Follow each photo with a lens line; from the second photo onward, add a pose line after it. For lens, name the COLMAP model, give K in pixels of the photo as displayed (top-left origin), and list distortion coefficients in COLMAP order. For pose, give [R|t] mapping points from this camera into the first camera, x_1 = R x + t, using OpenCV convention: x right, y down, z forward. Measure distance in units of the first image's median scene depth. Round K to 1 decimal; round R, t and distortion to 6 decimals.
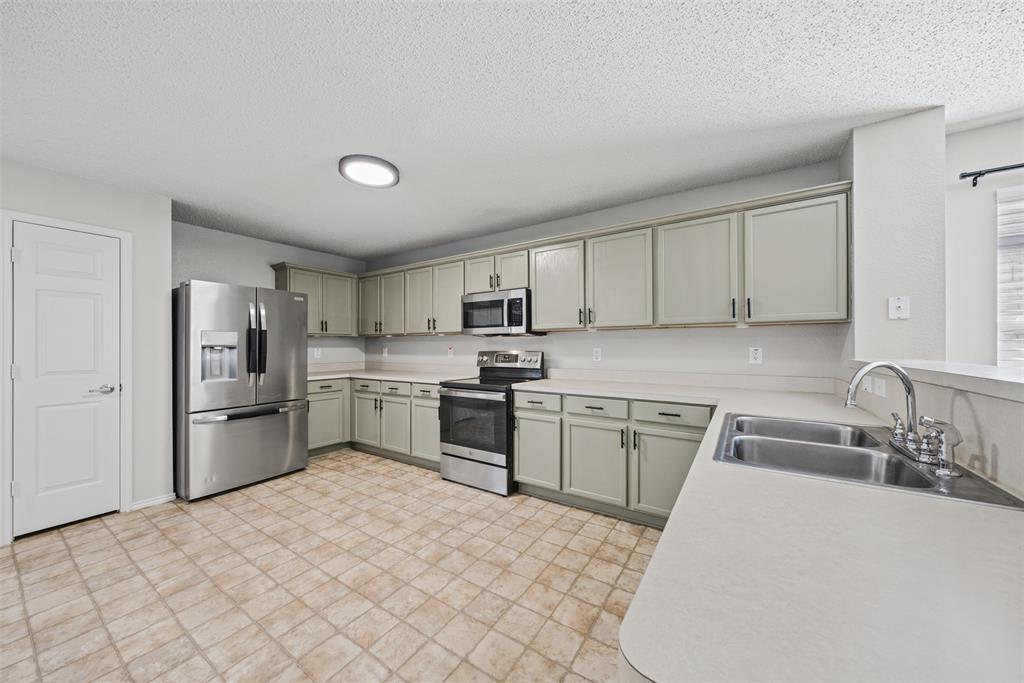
lens RADIAL K [[356.9, 0, 517.1], [0, 356.9, 343.2], [0, 0, 1]] dist [-0.000246, 0.000170]
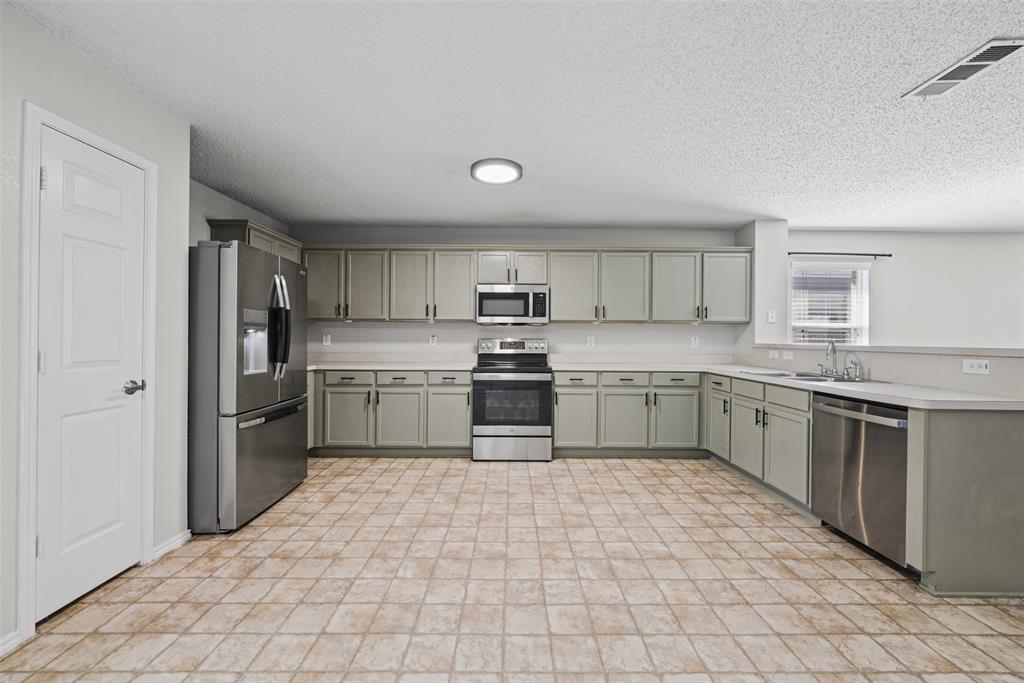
lens RADIAL K [[401.2, 0, 516.2], [0, 401.2, 335.0], [0, 0, 1]] dist [-0.000920, -0.000065]
pose [[0.834138, 0.013248, 0.551396, -0.777378], [-0.013433, 0.999903, -0.003703, 0.016747], [-0.551392, -0.004318, 0.834235, -0.040475]]
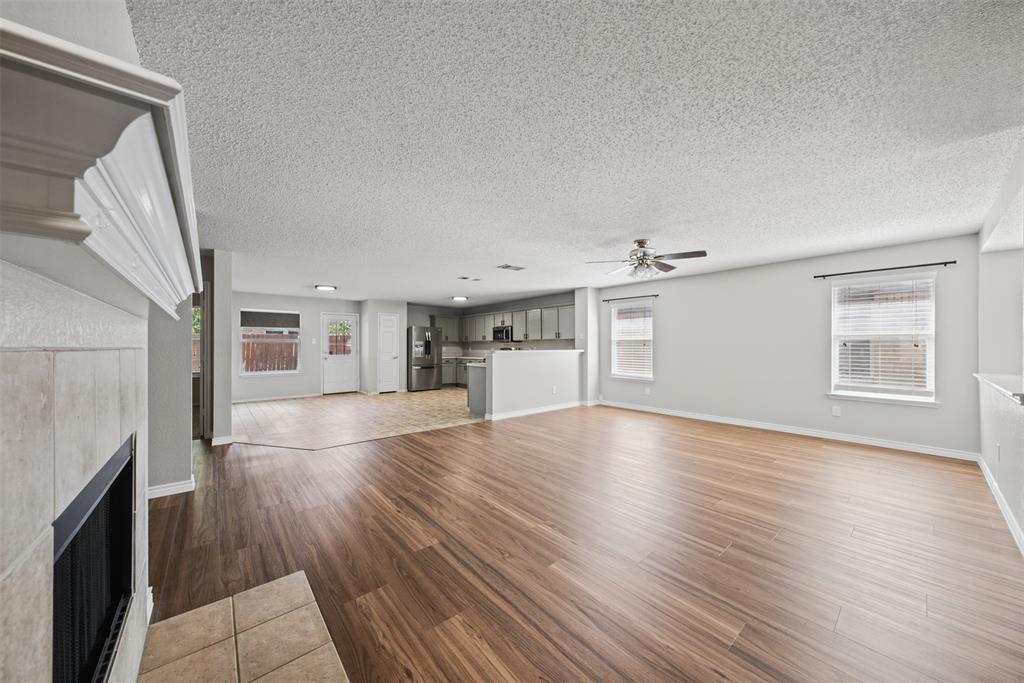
lens RADIAL K [[356.9, 0, 517.1], [0, 356.9, 343.2], [0, 0, 1]] dist [-0.000246, 0.000170]
pose [[0.959207, 0.000766, -0.282705, 0.883512], [-0.001671, 0.999994, -0.002959, -0.007289], [0.282701, 0.003311, 0.959202, -1.739862]]
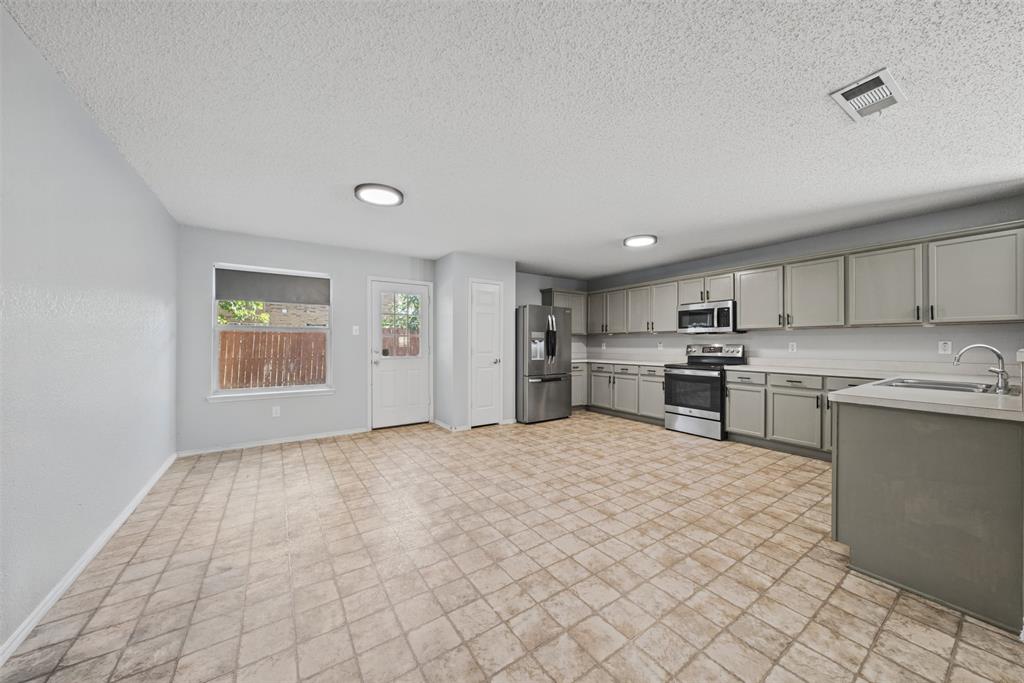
lens RADIAL K [[356.9, 0, 517.1], [0, 356.9, 343.2], [0, 0, 1]] dist [-0.000246, 0.000170]
pose [[0.925181, 0.005170, -0.379490, -0.227878], [-0.003735, 0.999983, 0.004519, 0.014414], [0.379507, -0.002764, 0.925185, -0.645223]]
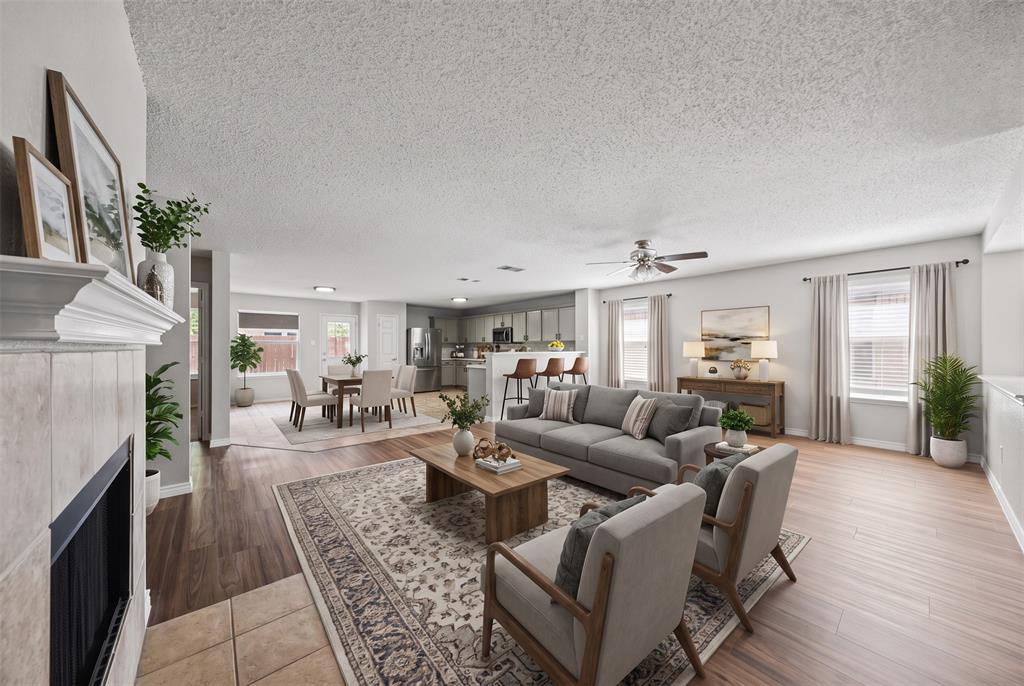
lens RADIAL K [[354.4, 0, 514.7], [0, 354.4, 344.6], [0, 0, 1]] dist [0.000207, -0.000049]
pose [[0.959853, 0.000887, -0.280503, 0.850179], [-0.001872, 0.999993, -0.003243, -0.007166], [0.280498, 0.003637, 0.959848, -1.718274]]
